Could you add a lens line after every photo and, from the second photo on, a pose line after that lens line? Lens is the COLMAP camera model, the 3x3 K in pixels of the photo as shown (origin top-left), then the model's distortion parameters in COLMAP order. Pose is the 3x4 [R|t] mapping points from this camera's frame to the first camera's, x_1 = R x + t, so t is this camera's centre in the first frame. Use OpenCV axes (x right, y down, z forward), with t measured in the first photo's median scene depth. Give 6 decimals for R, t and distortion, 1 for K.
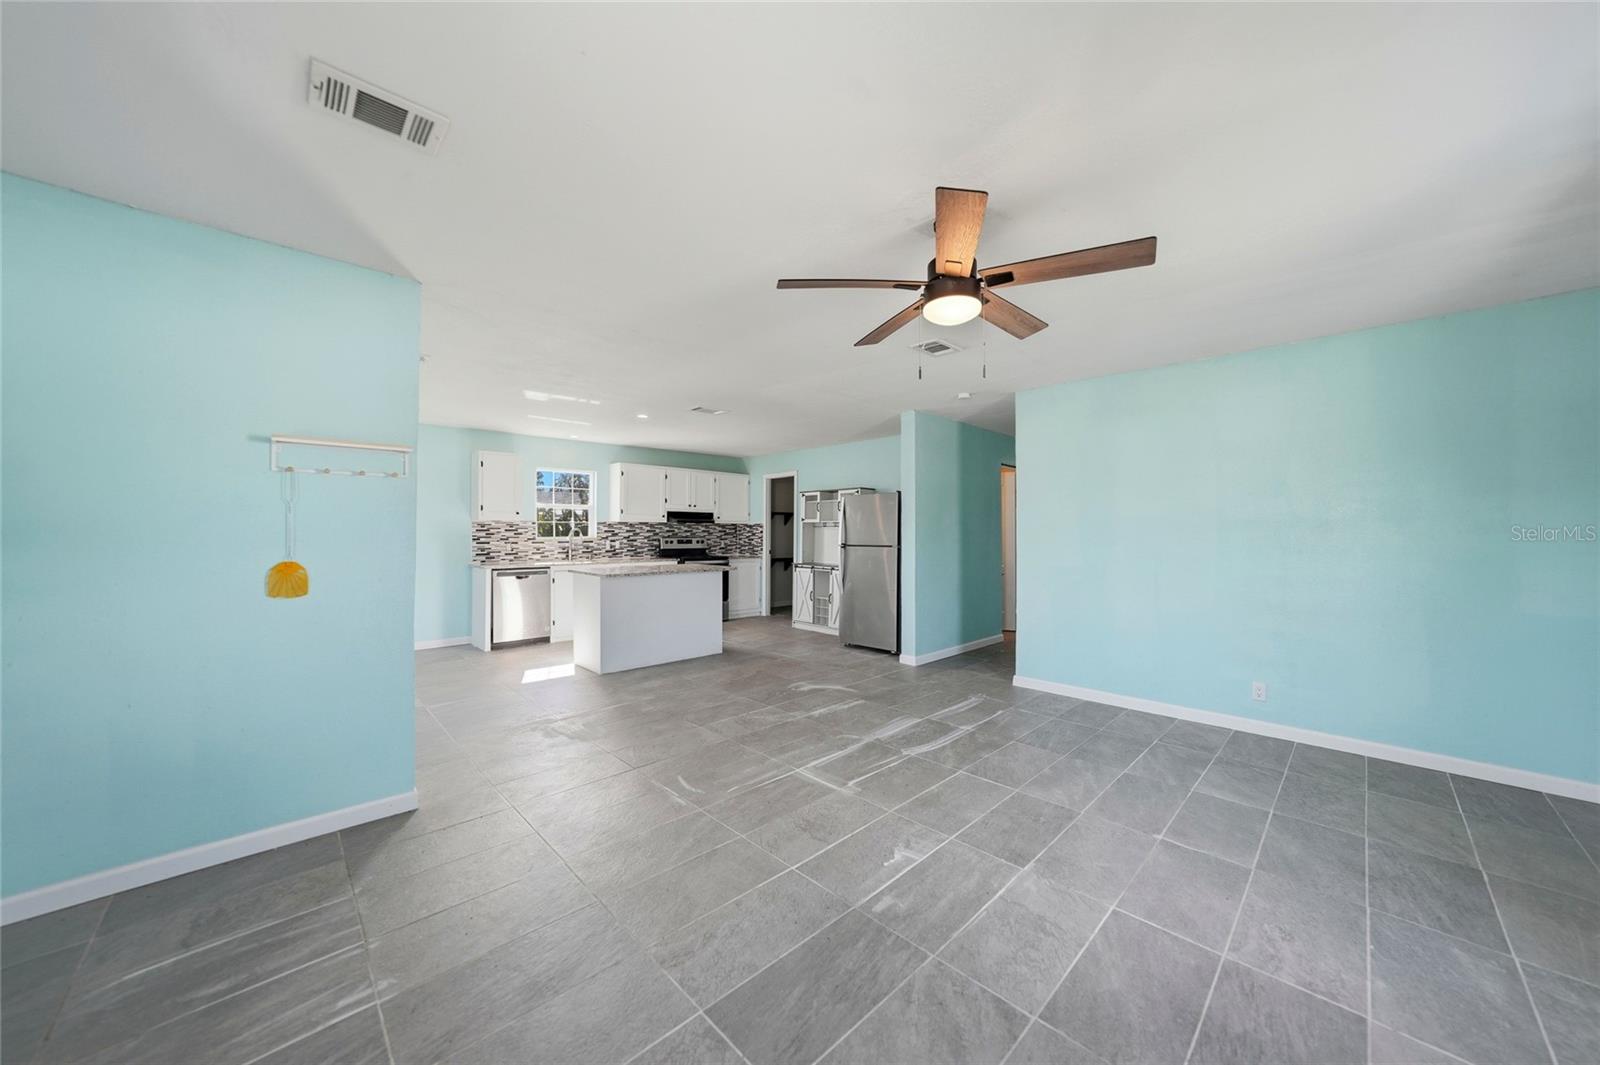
lens RADIAL K [[560.3, 0, 799.3], [0, 560.3, 528.3], [0, 0, 1]] dist [-0.020006, 0.002839]
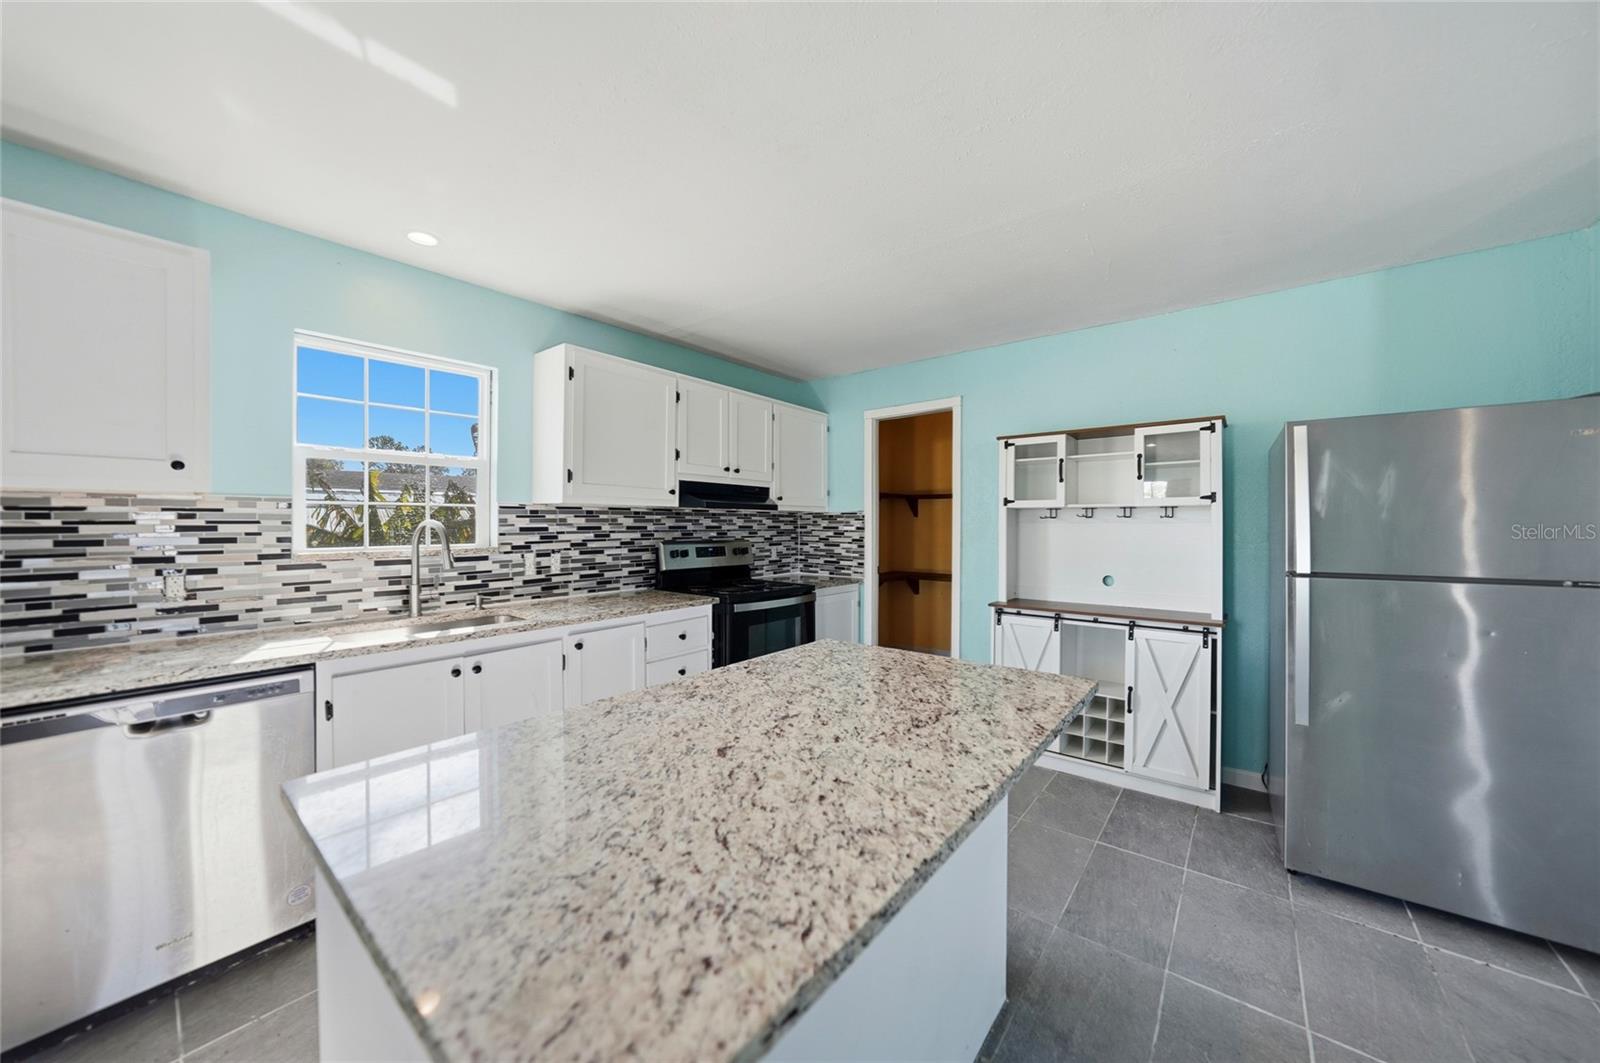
lens RADIAL K [[560.3, 0, 802.2], [0, 560.3, 524.3], [0, 0, 1]] dist [-0.020006, 0.002839]
pose [[0.990914, -0.001130, 0.134492, -0.227038], [0.000344, 0.999983, 0.005866, -0.000547], [-0.134496, -0.005766, 0.990897, 0.648915]]
